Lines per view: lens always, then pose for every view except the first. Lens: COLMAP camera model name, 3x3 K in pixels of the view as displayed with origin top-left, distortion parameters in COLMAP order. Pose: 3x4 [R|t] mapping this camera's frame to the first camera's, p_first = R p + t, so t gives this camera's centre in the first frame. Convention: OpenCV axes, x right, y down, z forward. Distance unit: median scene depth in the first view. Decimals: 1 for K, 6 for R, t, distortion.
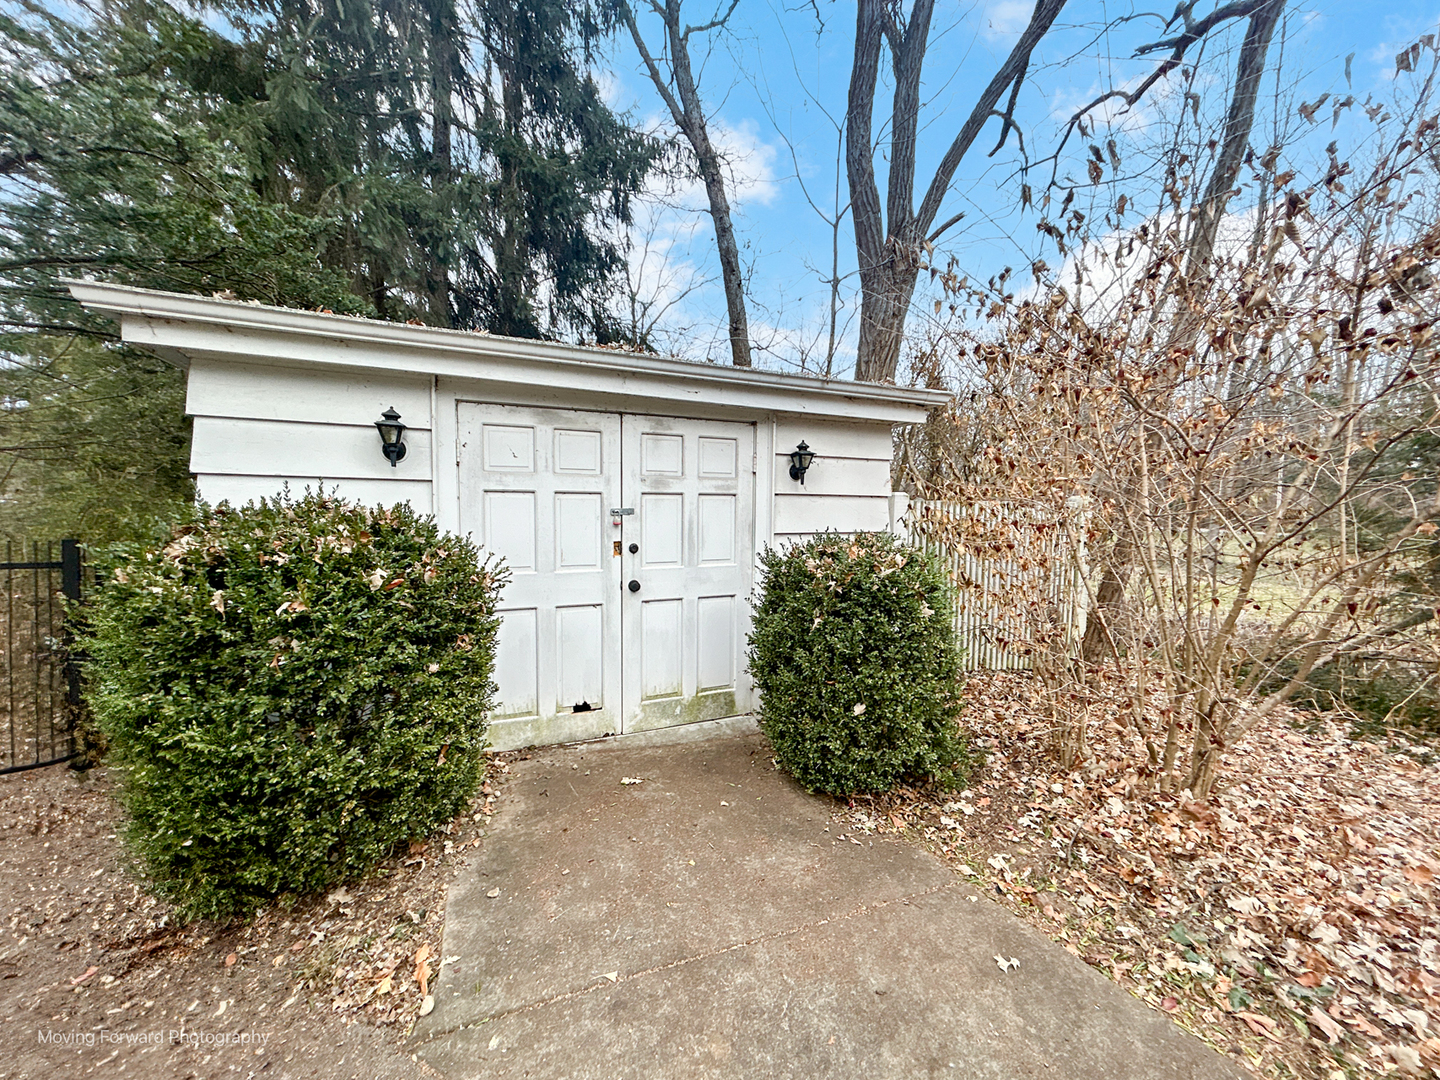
lens RADIAL K [[577.1, 0, 720.0], [0, 577.1, 540.0], [0, 0, 1]] dist [-0.033419, -0.000025]
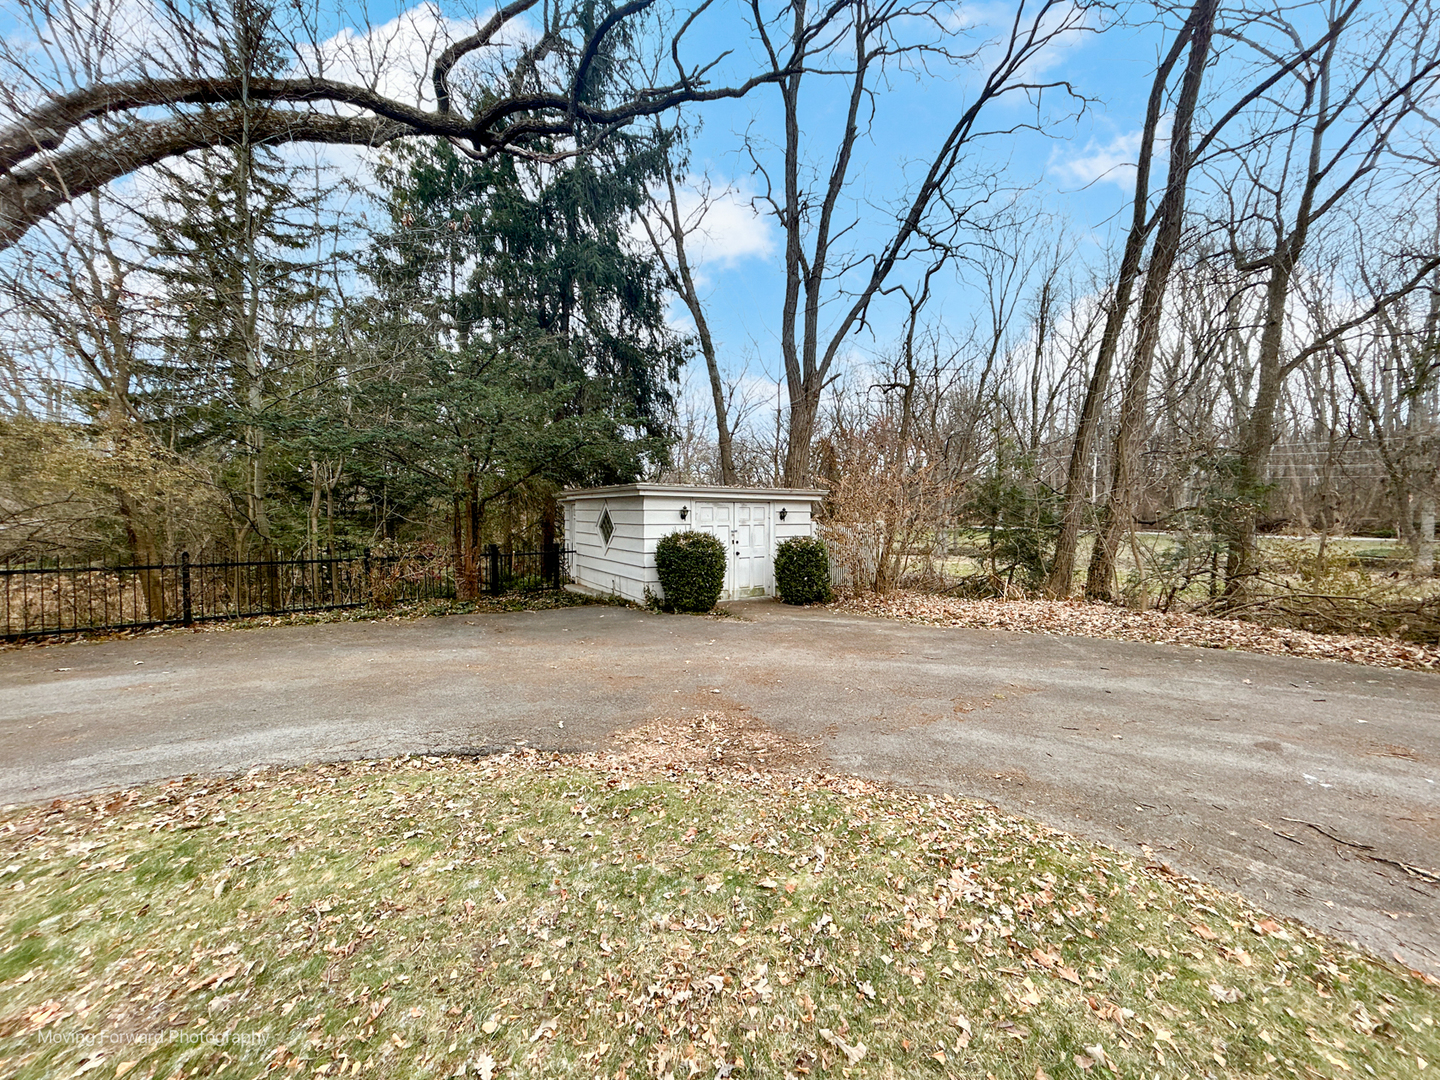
lens RADIAL K [[577.1, 0, 720.0], [0, 577.1, 540.0], [0, 0, 1]] dist [-0.033419, -0.000025]
pose [[0.988761, -0.020822, 0.148049, -0.663526], [0.021559, 0.999762, -0.003377, 0.010392], [-0.147943, 0.006531, 0.988974, -2.046149]]
